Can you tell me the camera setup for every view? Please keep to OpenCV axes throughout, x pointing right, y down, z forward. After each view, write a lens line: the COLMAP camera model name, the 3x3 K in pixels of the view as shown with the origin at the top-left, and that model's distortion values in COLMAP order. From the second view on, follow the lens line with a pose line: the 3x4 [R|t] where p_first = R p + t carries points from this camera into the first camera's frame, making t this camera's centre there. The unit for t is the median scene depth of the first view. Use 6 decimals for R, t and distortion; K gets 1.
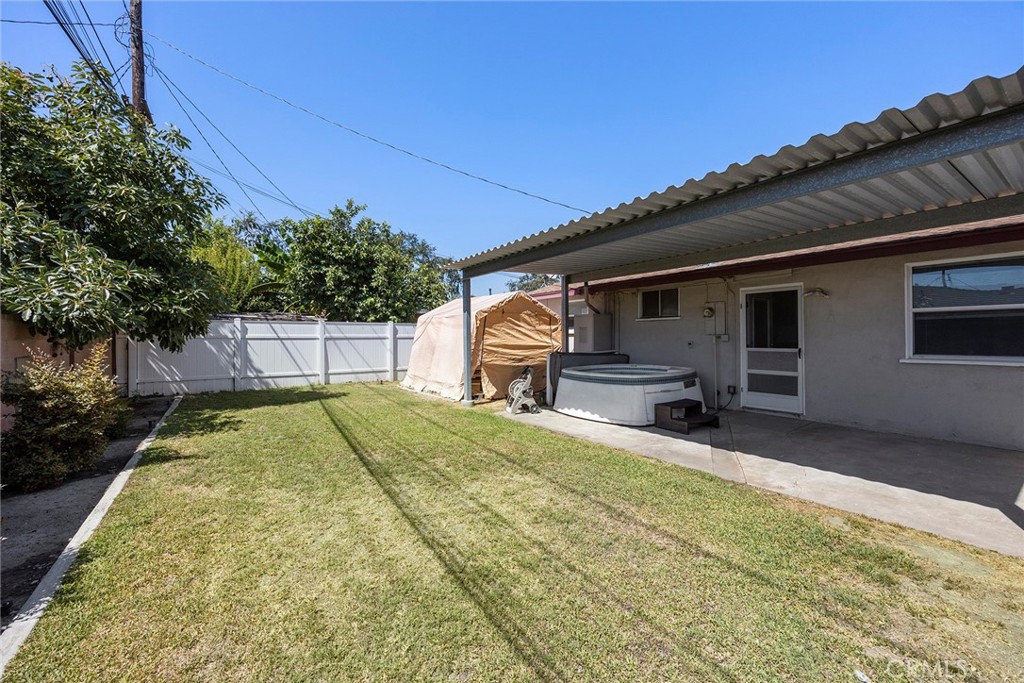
lens RADIAL K [[412.0, 0, 508.7], [0, 412.0, 332.5], [0, 0, 1]] dist [-0.002042, 0.000121]
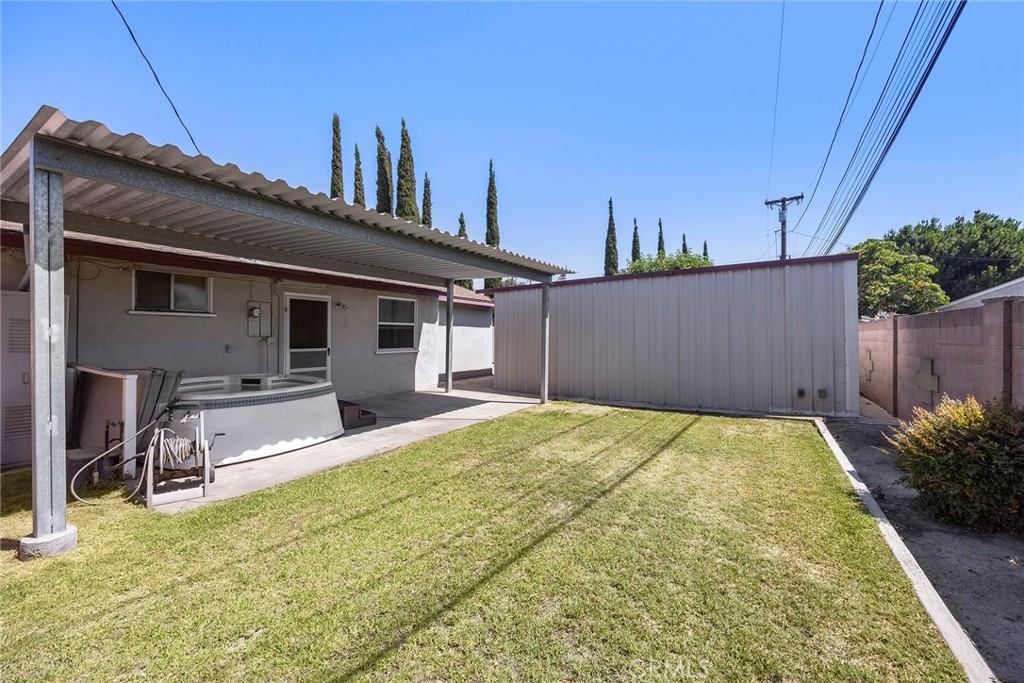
lens RADIAL K [[412.0, 0, 508.7], [0, 412.0, 332.5], [0, 0, 1]] dist [-0.002042, 0.000121]
pose [[-0.386079, 0.007539, 0.922435, -0.621106], [-0.015678, 0.999769, -0.014733, 0.001261], [-0.922332, -0.020150, -0.385871, 0.882076]]
